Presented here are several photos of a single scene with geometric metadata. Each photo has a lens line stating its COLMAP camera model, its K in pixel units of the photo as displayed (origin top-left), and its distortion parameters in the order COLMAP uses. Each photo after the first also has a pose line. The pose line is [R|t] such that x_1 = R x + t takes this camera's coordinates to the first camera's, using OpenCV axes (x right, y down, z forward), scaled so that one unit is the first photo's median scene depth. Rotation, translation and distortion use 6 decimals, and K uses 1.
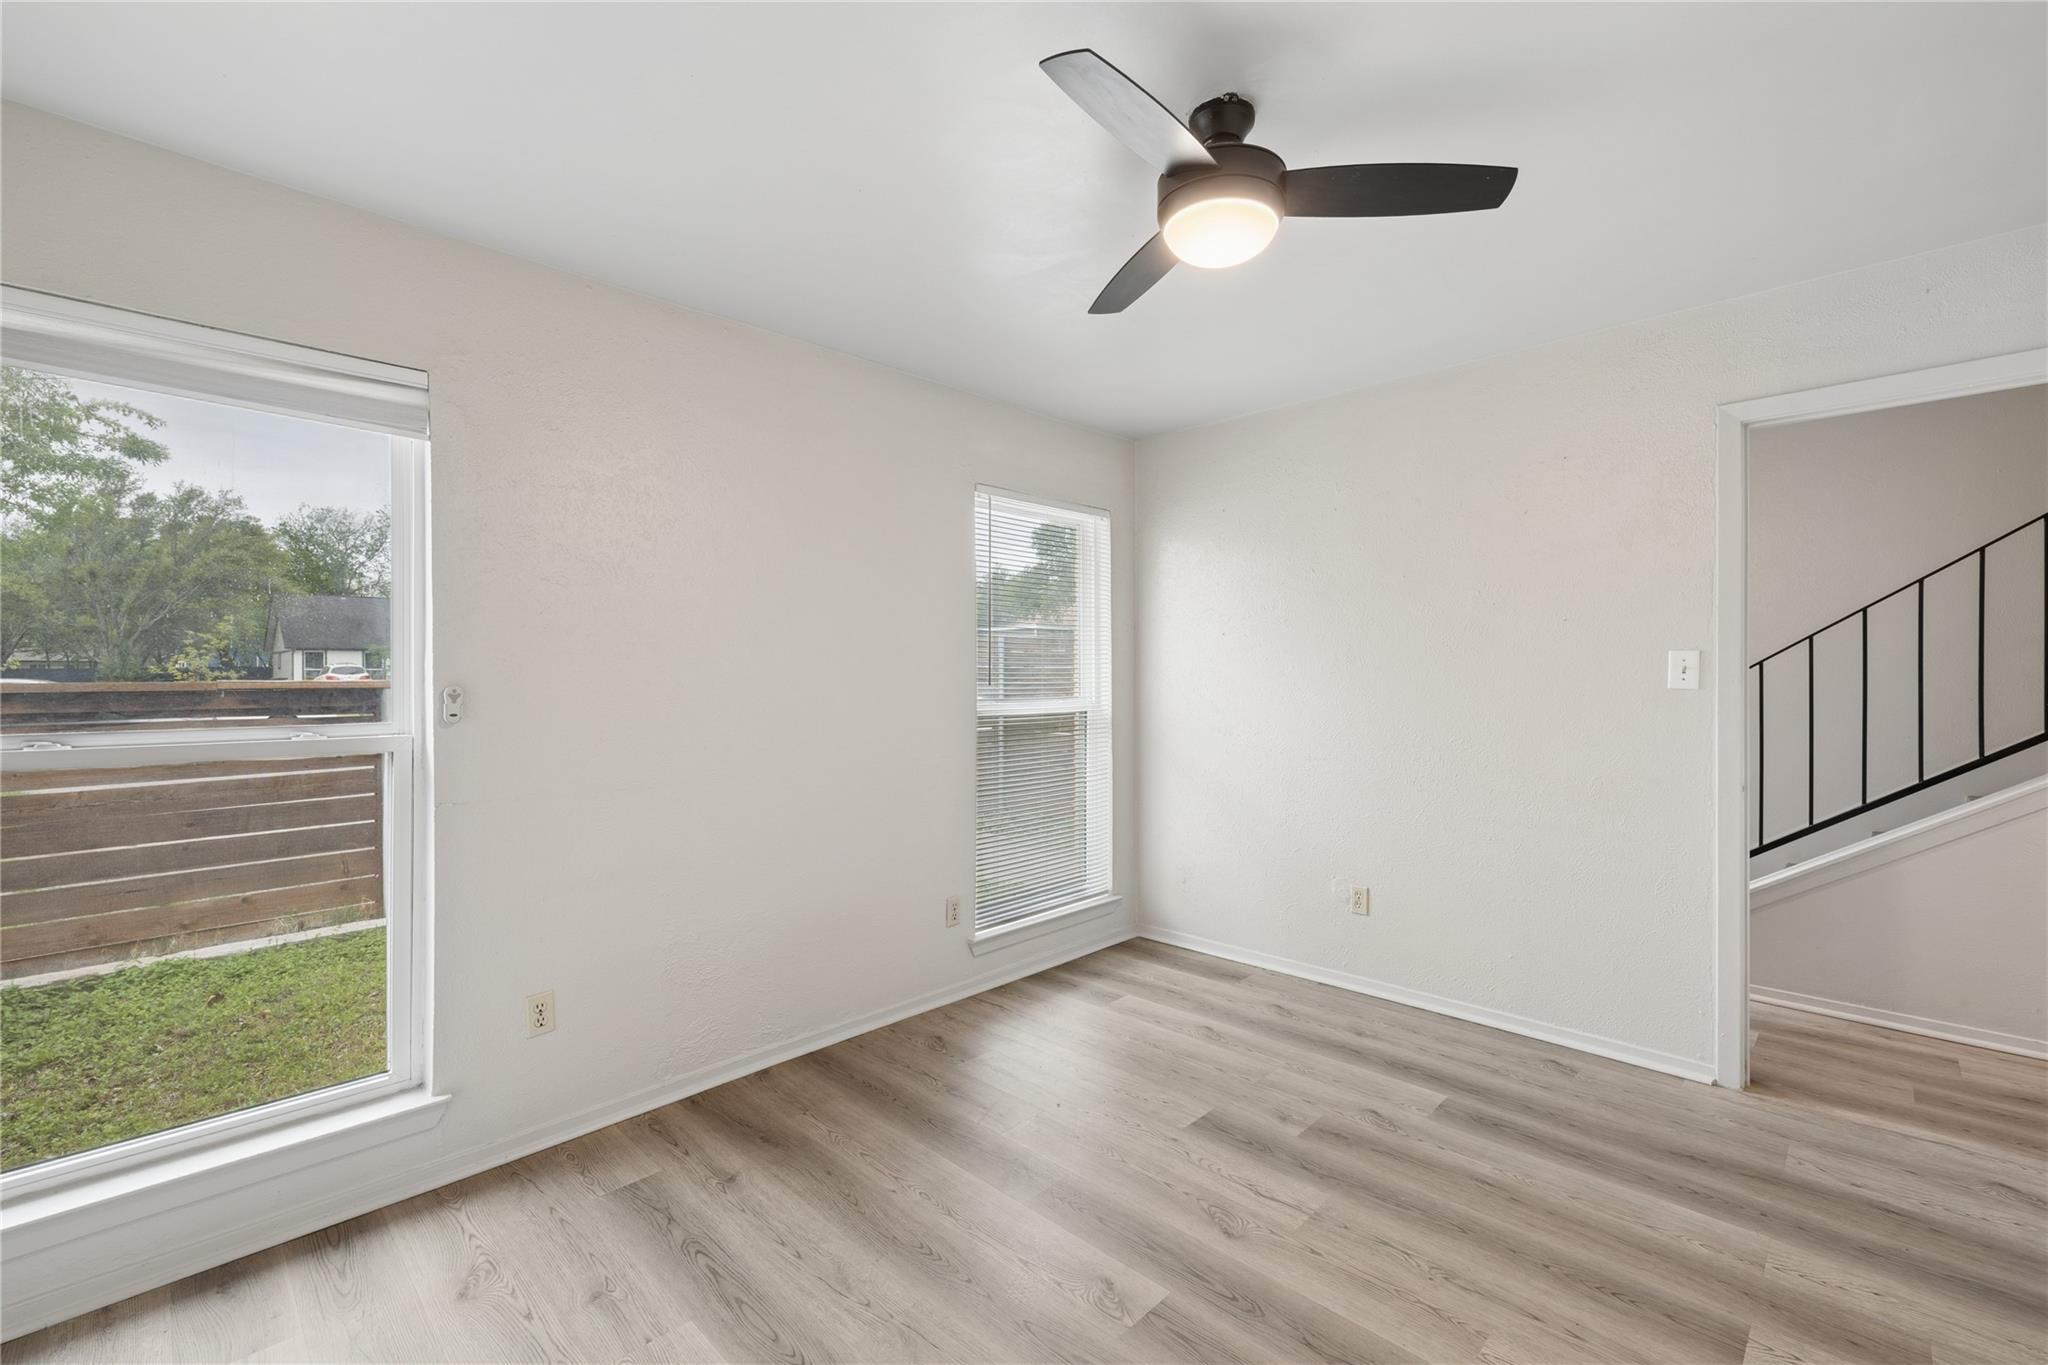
lens RADIAL K [[884.7, 0, 1002.6], [0, 884.7, 701.3], [0, 0, 1]] dist [0.000776, 0.000021]
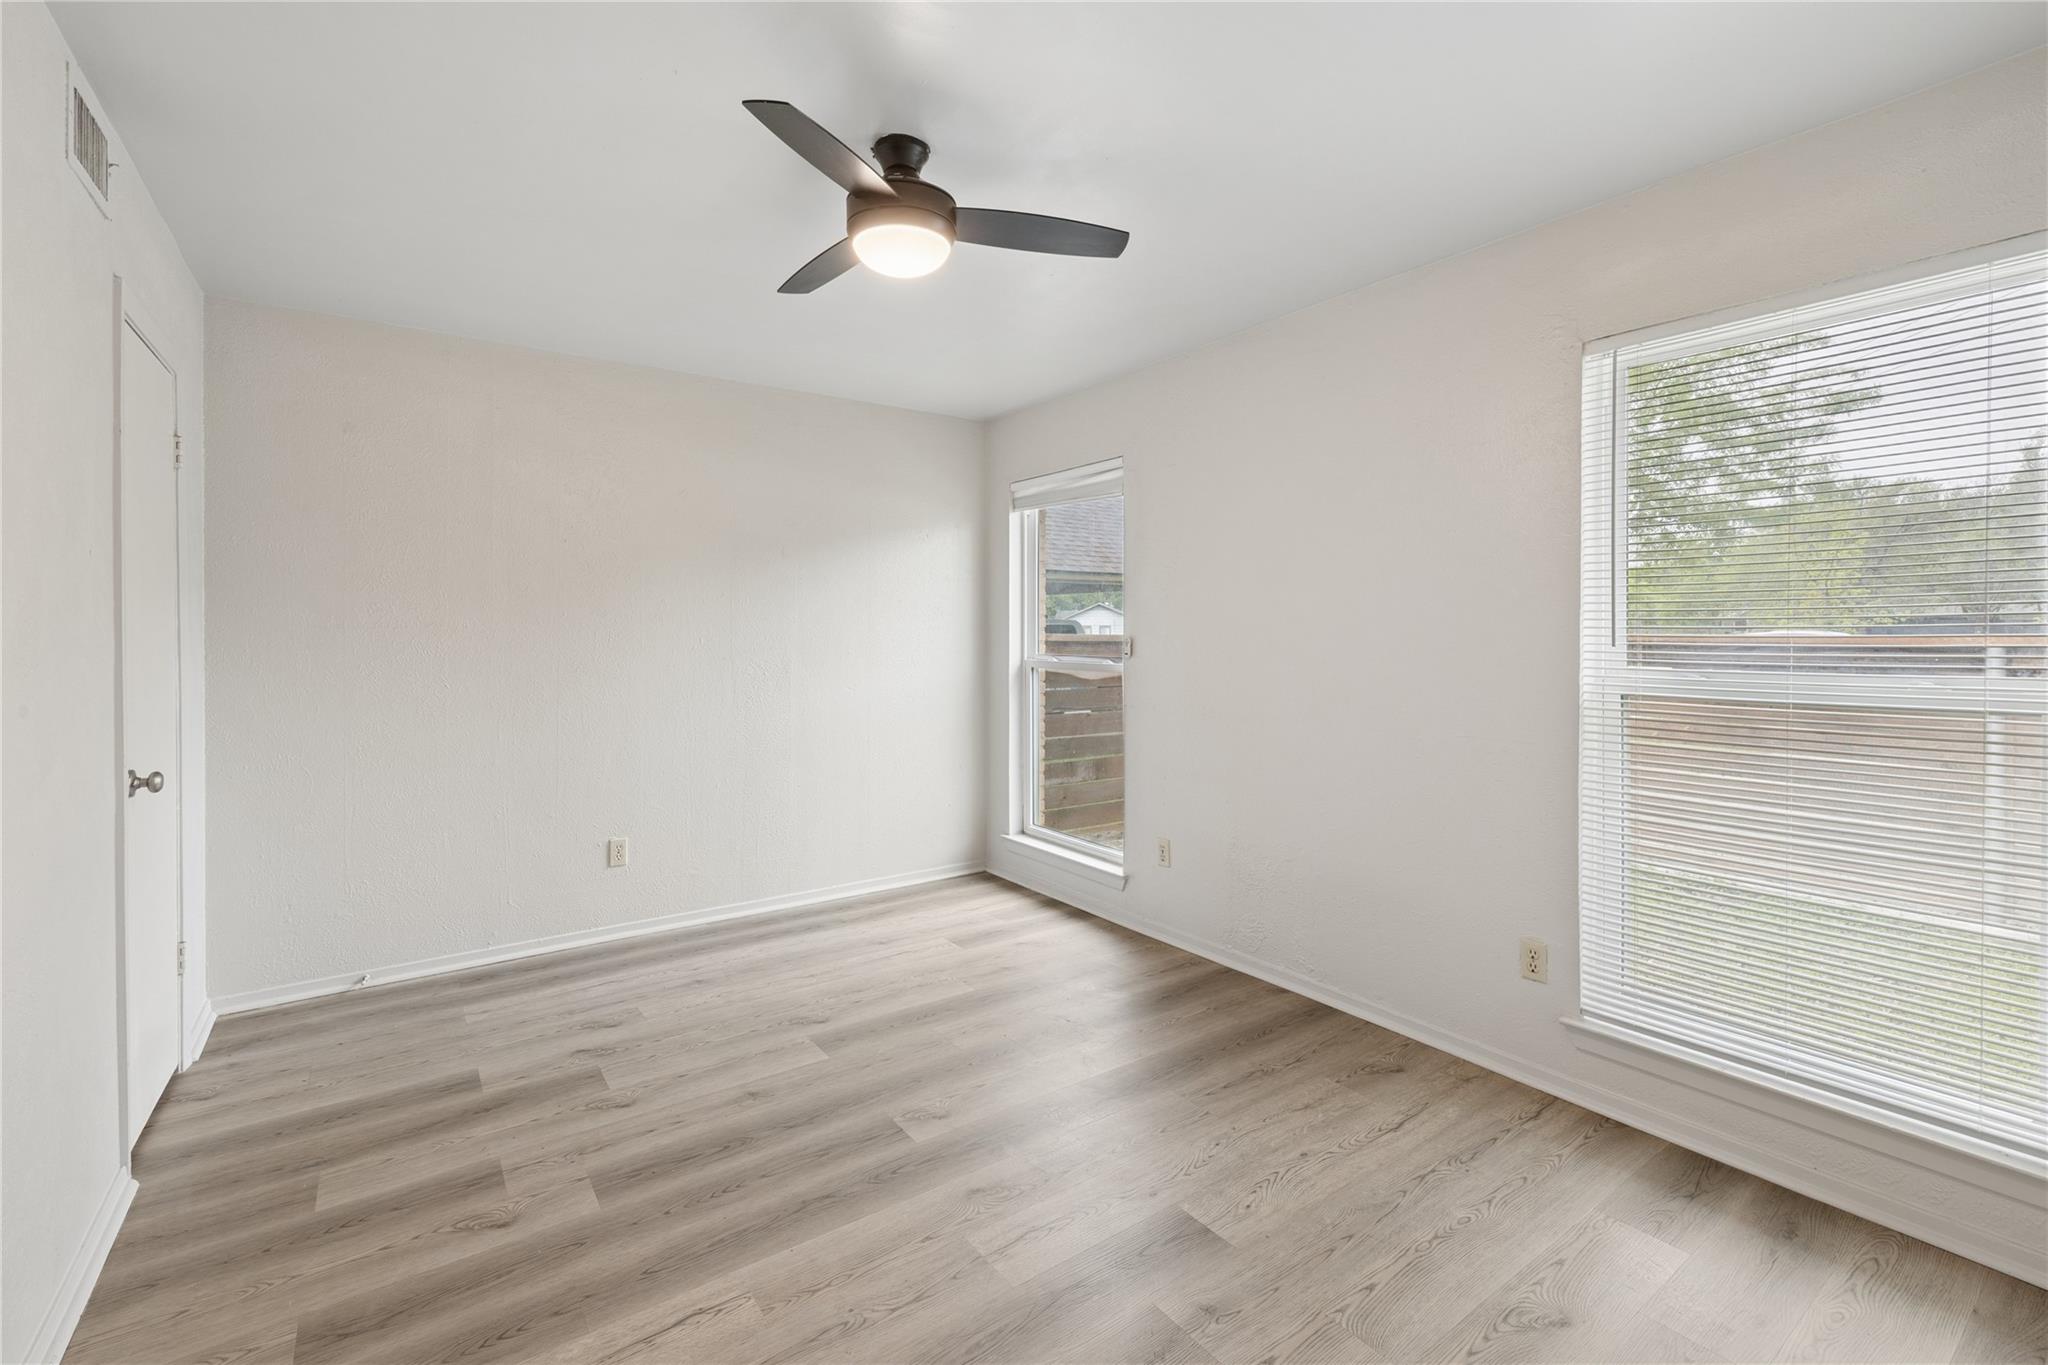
lens RADIAL K [[862.1, 0, 1017.3], [0, 862.1, 661.4], [0, 0, 1]] dist [-0.000973, -0.000549]
pose [[-0.164647, 0.032502, -0.985817, 0.839735], [-0.027897, 0.998904, 0.037592, -0.025098], [0.985958, 0.033690, -0.163560, 0.835751]]
